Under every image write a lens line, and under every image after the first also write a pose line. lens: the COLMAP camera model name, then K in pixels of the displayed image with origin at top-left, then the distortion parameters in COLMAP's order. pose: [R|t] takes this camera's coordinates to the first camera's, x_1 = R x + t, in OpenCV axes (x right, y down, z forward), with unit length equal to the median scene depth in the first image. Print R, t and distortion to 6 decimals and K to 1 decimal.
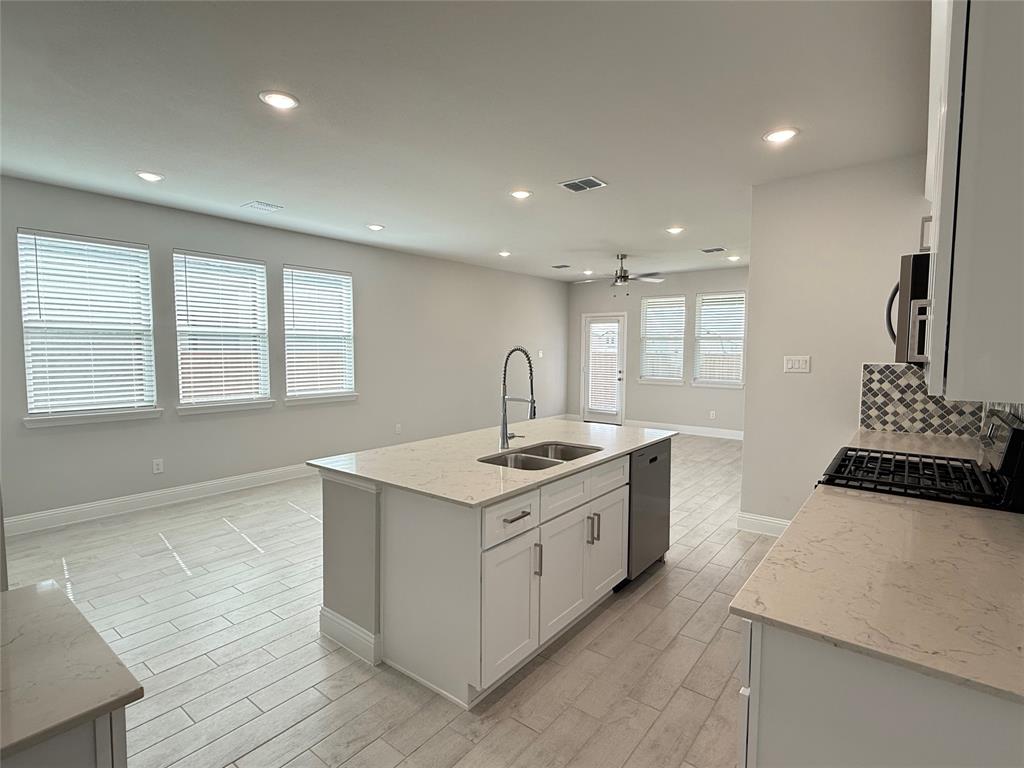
lens RADIAL K [[518.8, 0, 510.5], [0, 518.8, 380.2], [0, 0, 1]] dist [-0.004942, -0.000244]
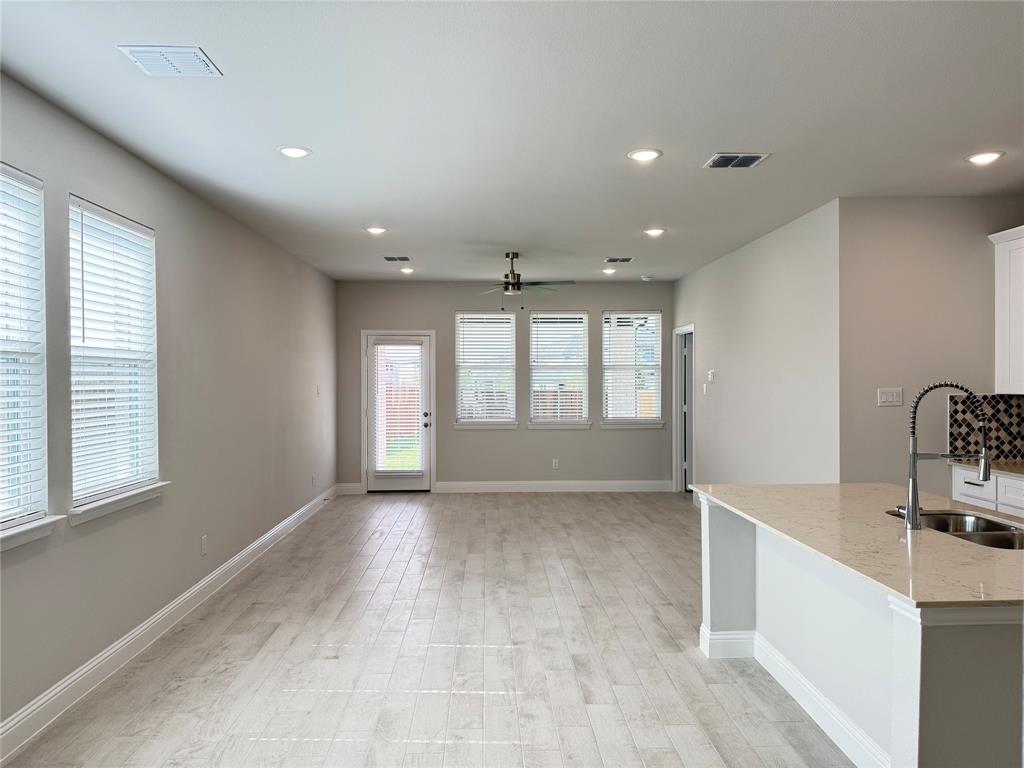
lens RADIAL K [[704.8, 0, 510.5], [0, 704.8, 385.3], [0, 0, 1]] dist [0.010312, -0.001871]
pose [[0.765116, -0.013986, 0.643741, -0.832263], [0.048032, 0.998218, -0.035401, -0.042300], [-0.642098, 0.058006, 0.764425, 0.500301]]
